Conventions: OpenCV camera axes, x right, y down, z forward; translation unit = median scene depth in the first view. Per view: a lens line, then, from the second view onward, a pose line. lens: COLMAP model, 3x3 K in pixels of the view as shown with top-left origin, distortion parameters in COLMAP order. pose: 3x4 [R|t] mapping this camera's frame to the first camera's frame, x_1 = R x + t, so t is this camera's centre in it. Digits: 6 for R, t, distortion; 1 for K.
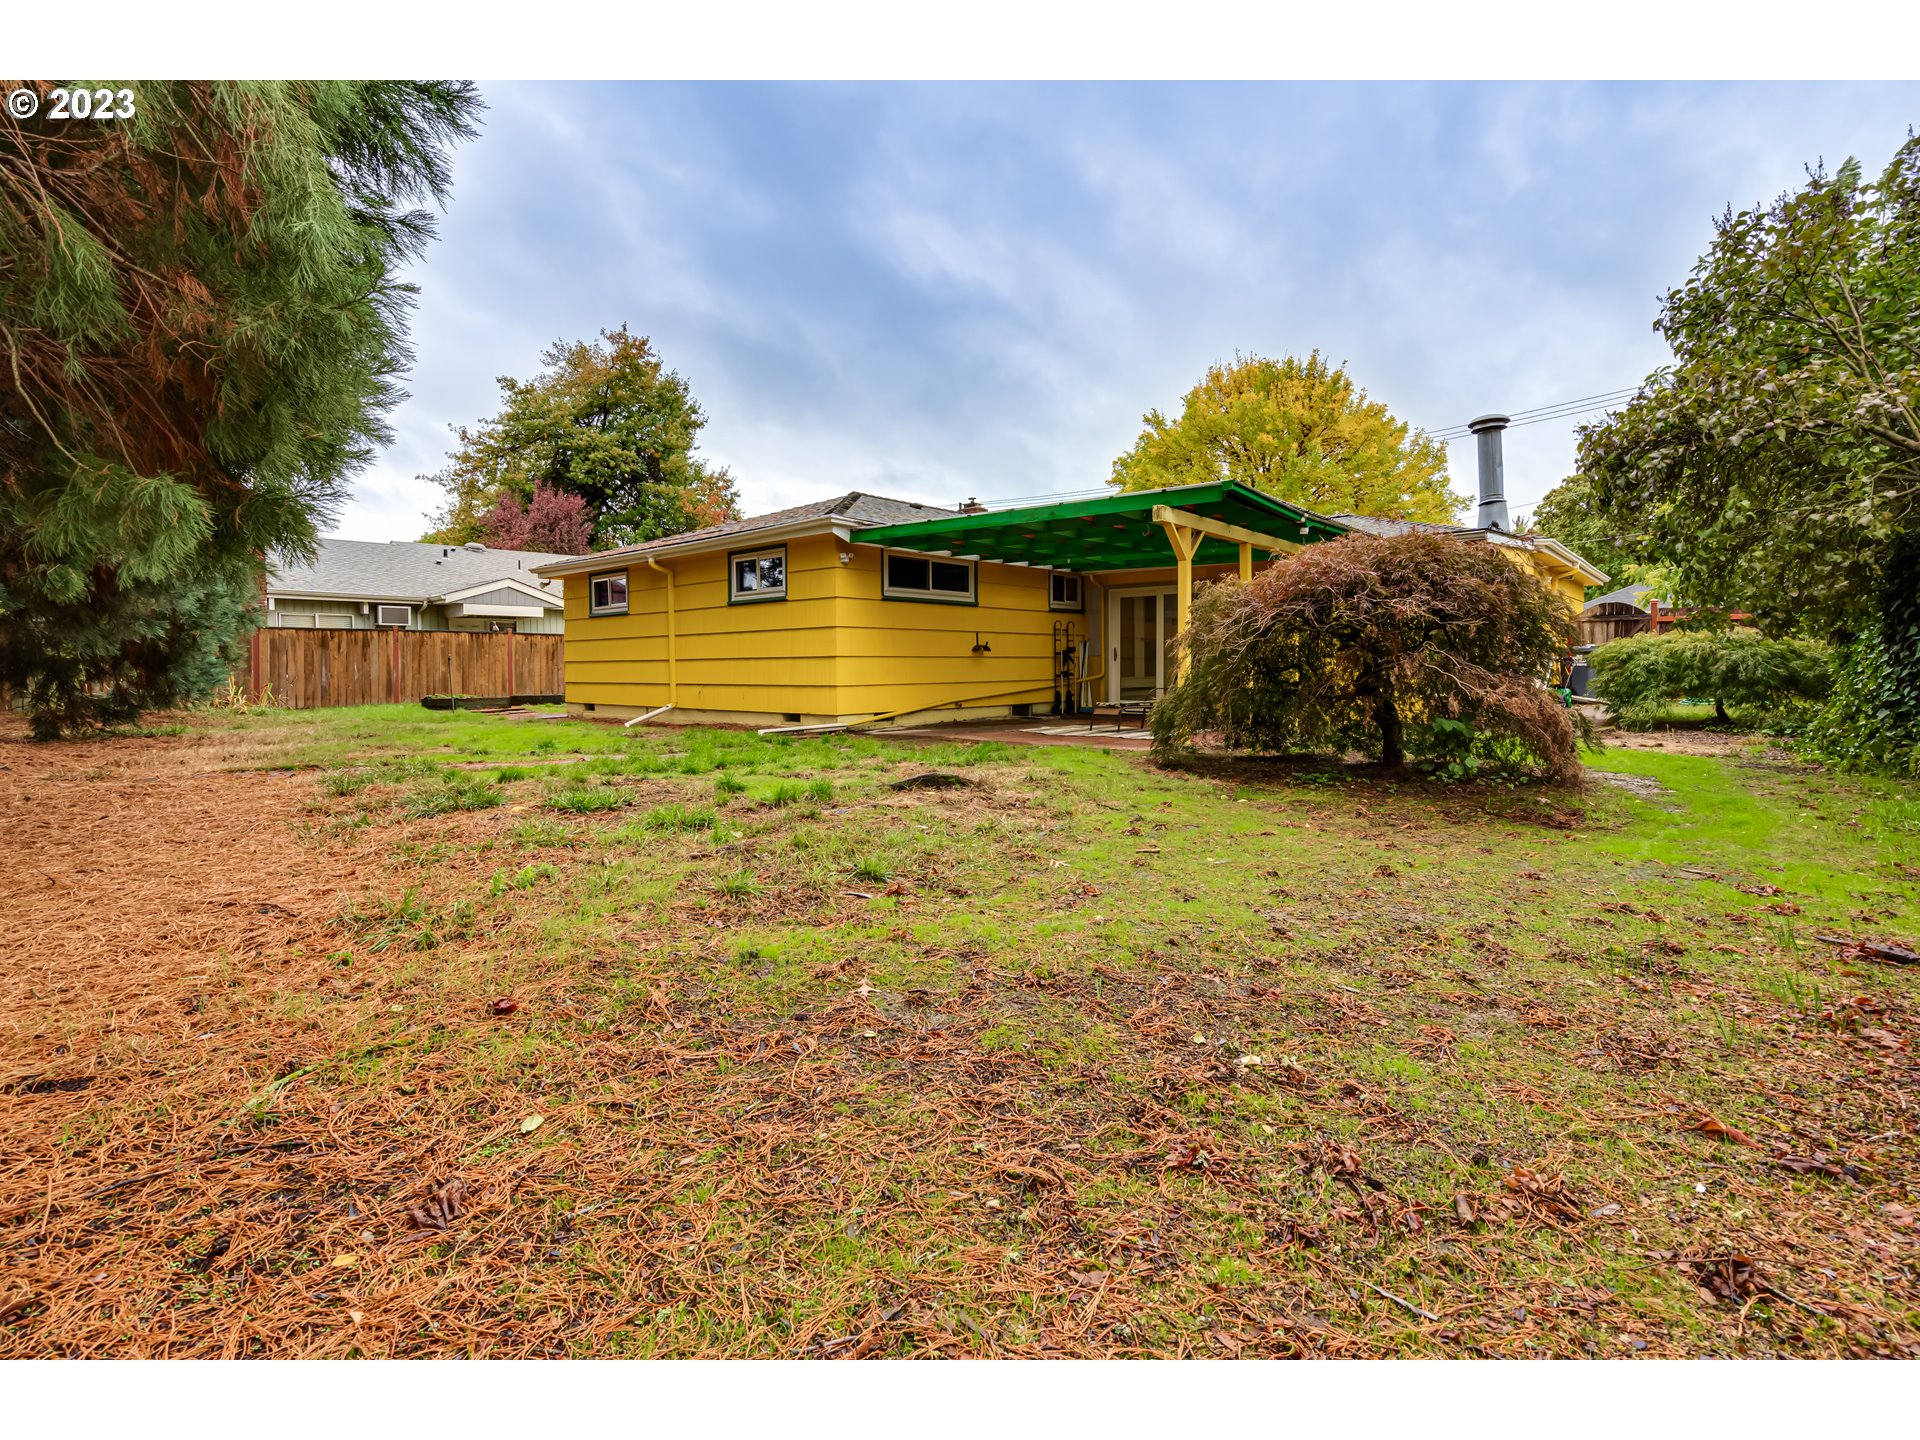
lens RADIAL K [[893.0, 0, 965.0], [0, 893.0, 703.0], [0, 0, 1]] dist [-0.001134, 0.001013]
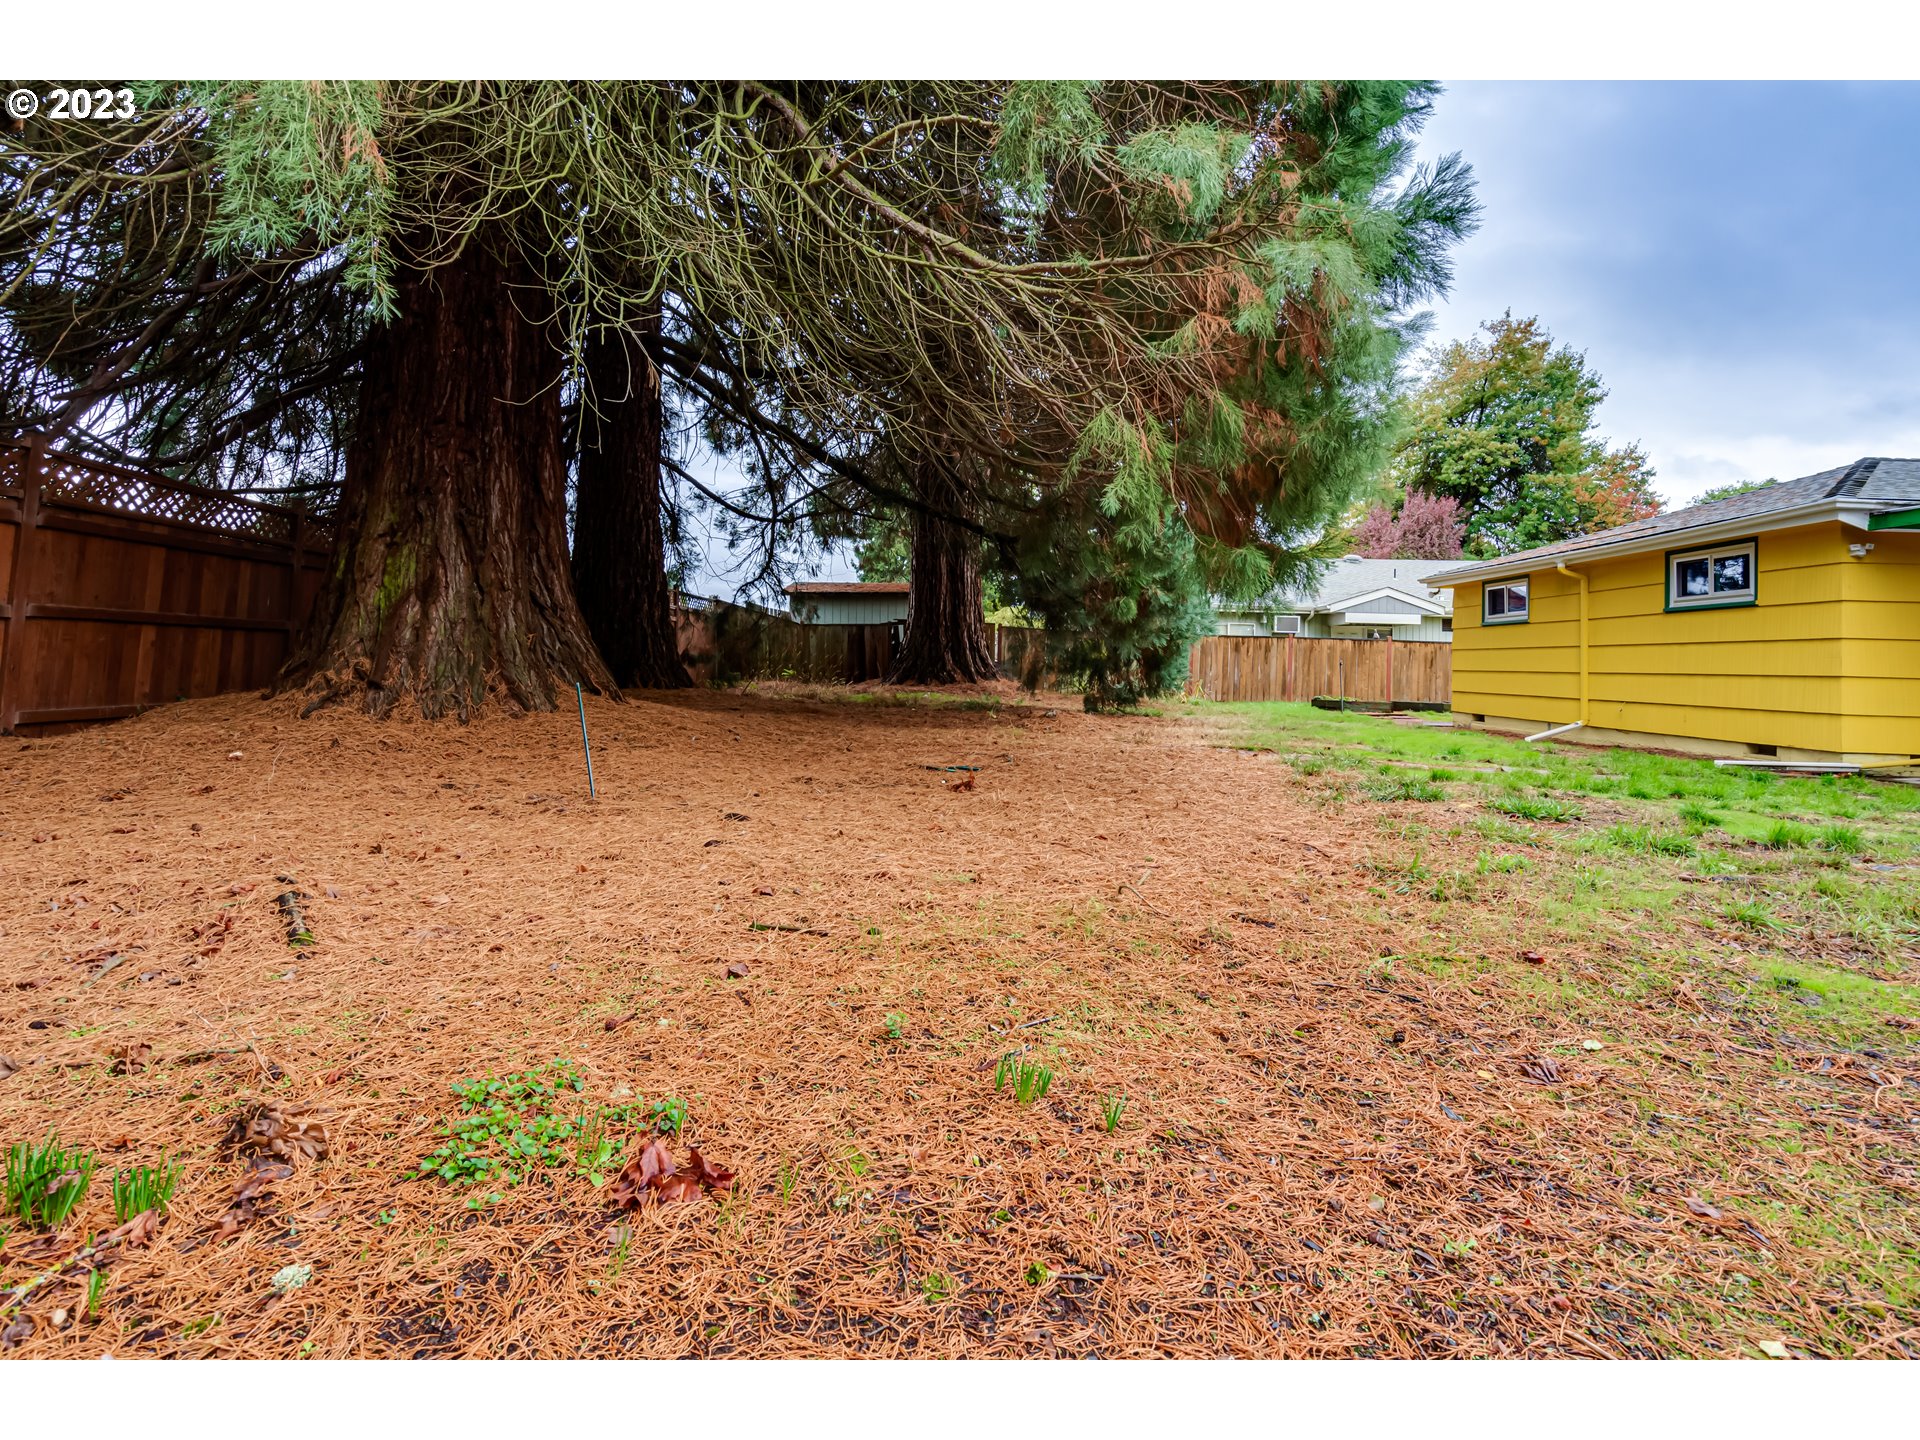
lens RADIAL K [[909.1, 0, 937.2], [0, 909.1, 634.0], [0, 0, 1]] dist [-0.001471, 0.000010]
pose [[0.617671, 0.001743, -0.786434, -0.005044], [-0.066160, 0.996568, -0.049753, 0.001436], [0.783649, 0.082761, 0.615667, -0.063867]]
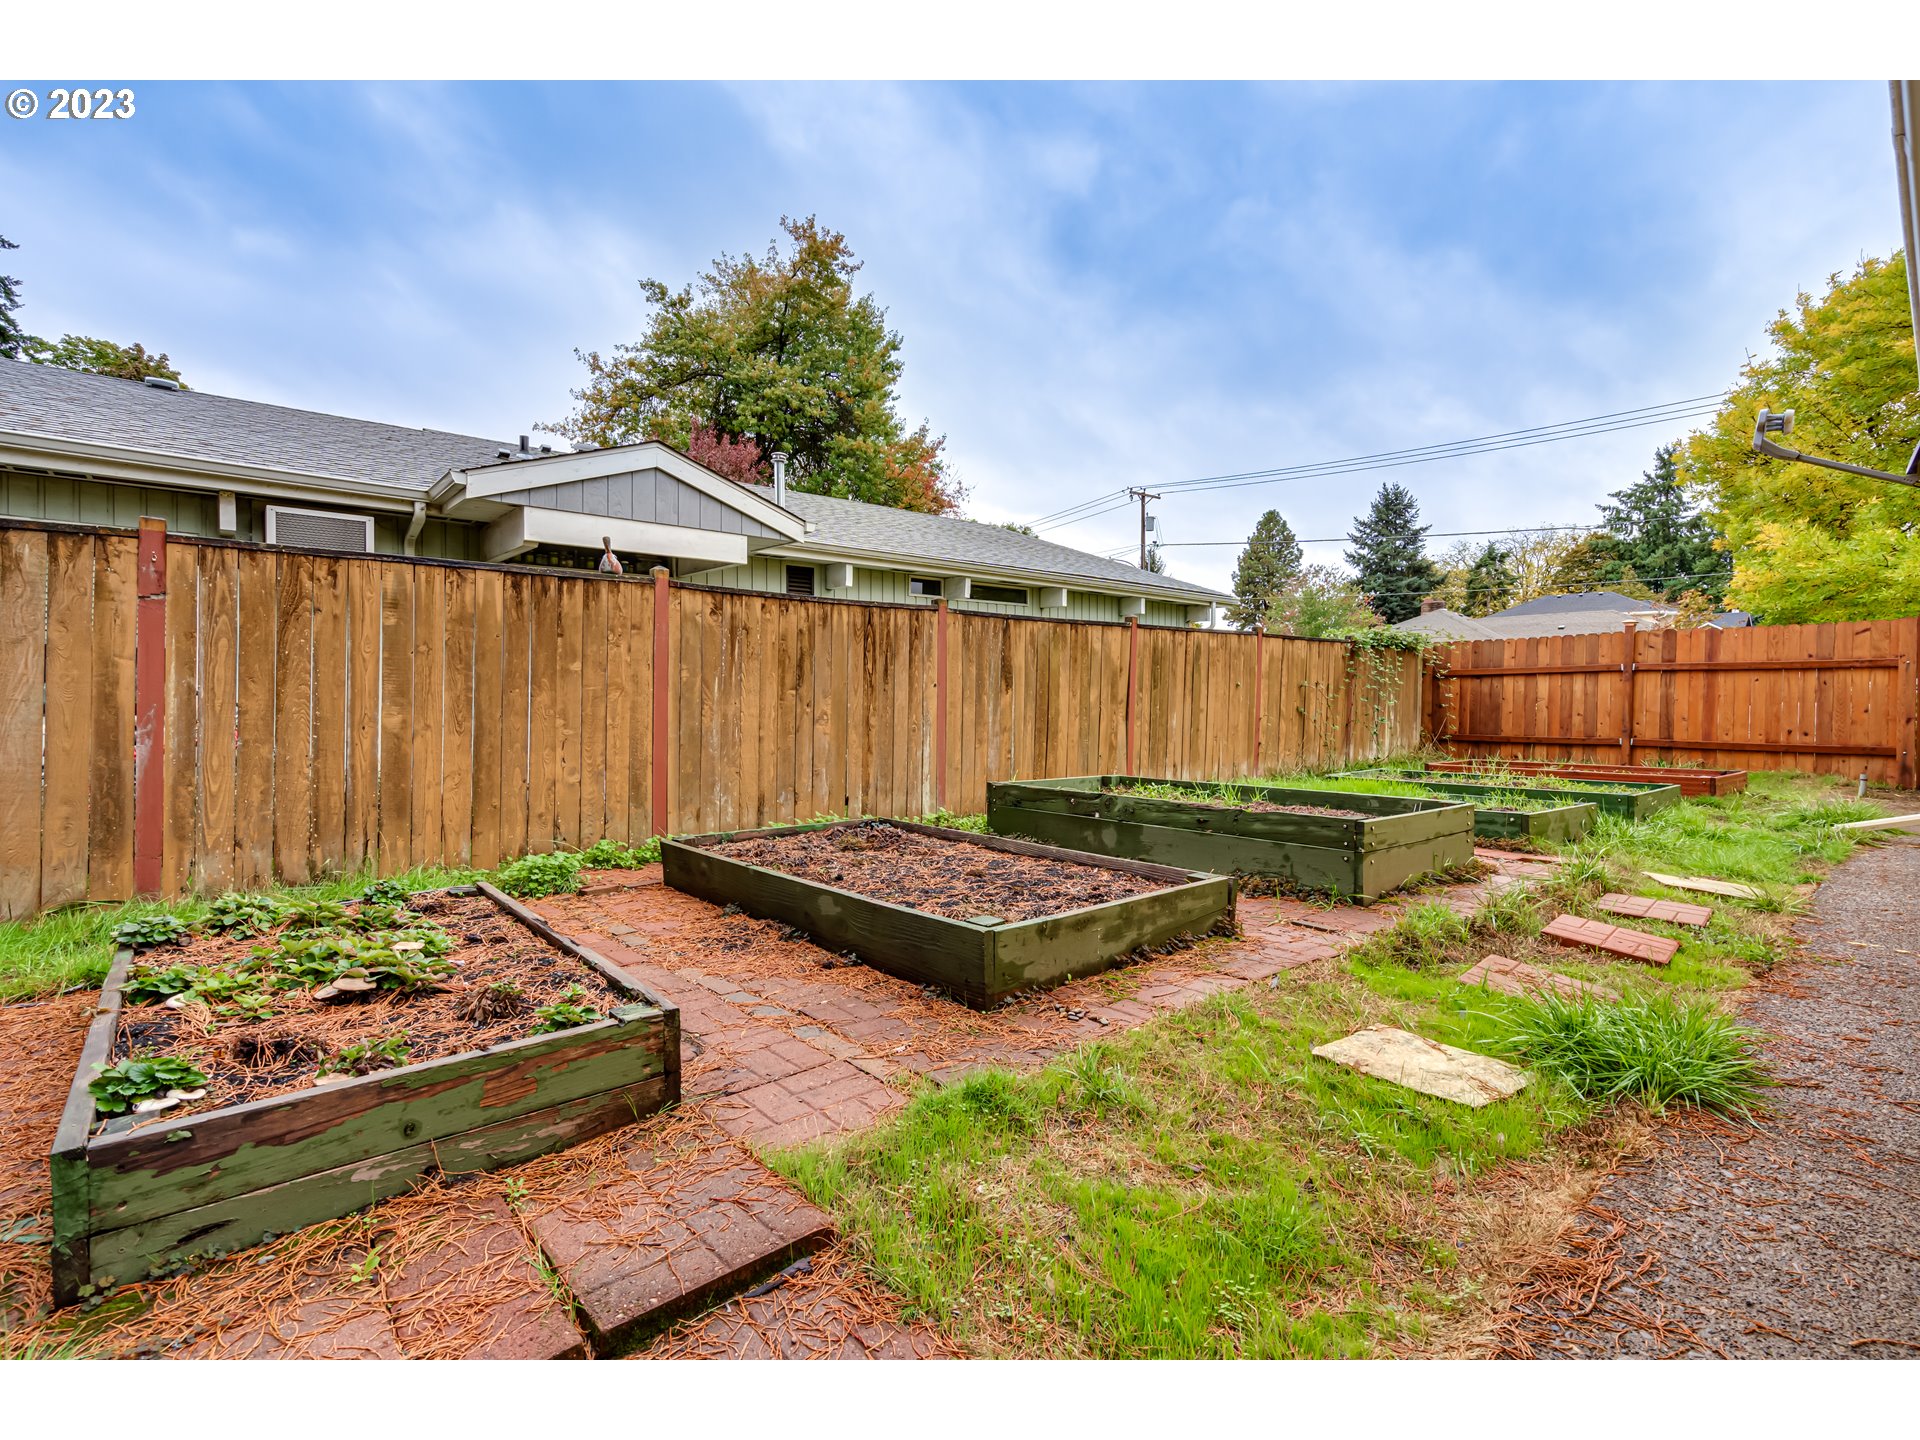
lens RADIAL K [[893.0, 0, 965.0], [0, 893.0, 703.0], [0, 0, 1]] dist [-0.001134, 0.001013]
pose [[0.991637, 0.008614, -0.128768, -0.403059], [-0.012390, 0.999515, -0.028555, -0.037522], [0.128460, 0.029912, 0.991264, 0.782513]]
